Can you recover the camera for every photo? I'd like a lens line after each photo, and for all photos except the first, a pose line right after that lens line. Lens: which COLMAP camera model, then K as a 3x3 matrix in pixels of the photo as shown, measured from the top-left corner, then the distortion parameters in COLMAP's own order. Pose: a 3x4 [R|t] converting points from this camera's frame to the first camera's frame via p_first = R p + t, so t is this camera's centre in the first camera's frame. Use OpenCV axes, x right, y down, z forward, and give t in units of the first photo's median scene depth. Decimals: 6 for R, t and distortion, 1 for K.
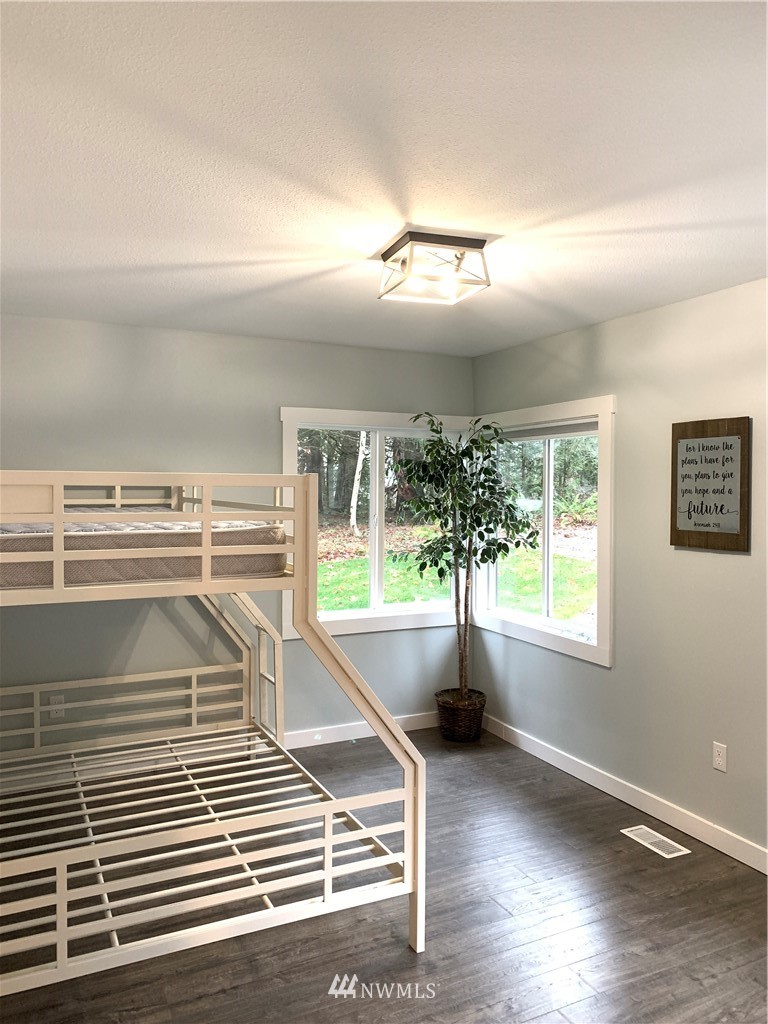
lens RADIAL K [[773.0, 0, 379.3], [0, 773.0, 509.3], [0, 0, 1]] dist [0.052879, -0.071364]
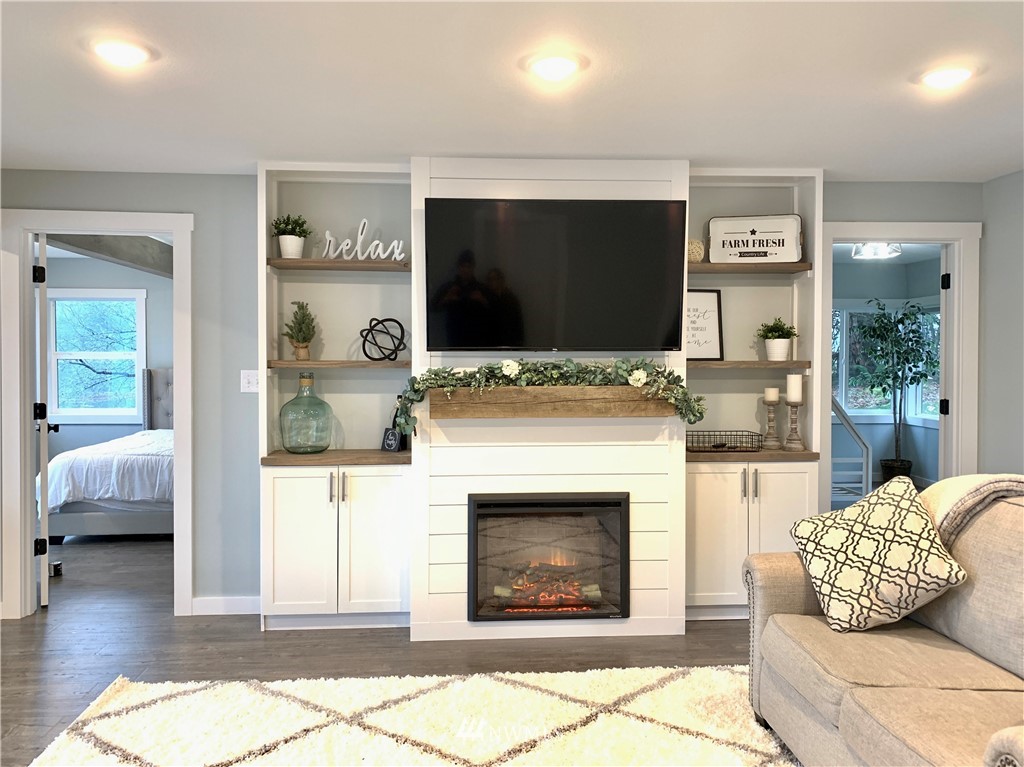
lens RADIAL K [[773.0, 0, 515.7], [0, 773.0, 377.9], [0, 0, 1]] dist [0.052879, -0.071364]
pose [[0.930110, 0.007043, -0.367214, -0.047350], [-0.010306, 0.999923, -0.006926, 0.075017], [0.367137, 0.010227, 0.930111, -0.938117]]
